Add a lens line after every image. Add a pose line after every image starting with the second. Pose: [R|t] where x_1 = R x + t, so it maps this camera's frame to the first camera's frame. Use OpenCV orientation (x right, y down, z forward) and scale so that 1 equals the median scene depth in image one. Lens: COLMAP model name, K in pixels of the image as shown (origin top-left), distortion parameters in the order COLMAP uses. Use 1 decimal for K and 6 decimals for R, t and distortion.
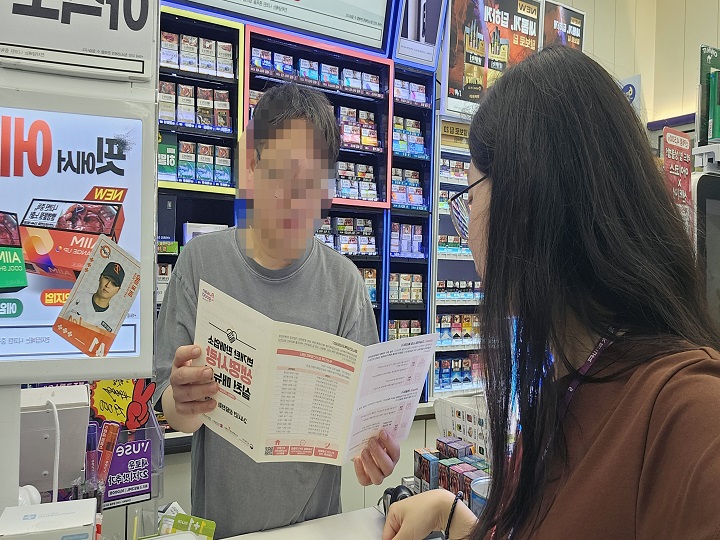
lens RADIAL K [[590.1, 0, 324.6], [0, 590.1, 270.2], [0, 0, 1]] dist [0.072547, -0.155456]
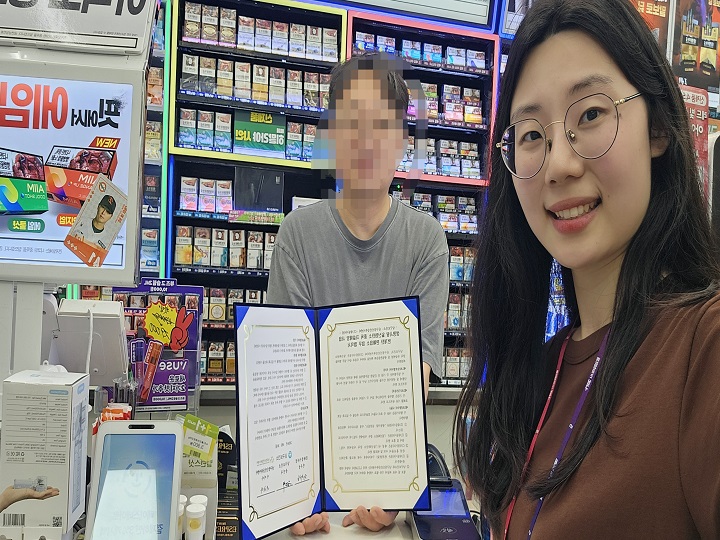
lens RADIAL K [[590.1, 0, 324.6], [0, 590.1, 270.2], [0, 0, 1]] dist [0.072547, -0.155456]
pose [[0.955985, 0.051232, -0.288907, 0.157709], [-0.047619, 0.998675, 0.019526, 0.033574], [0.289525, -0.004909, 0.957158, -0.035469]]
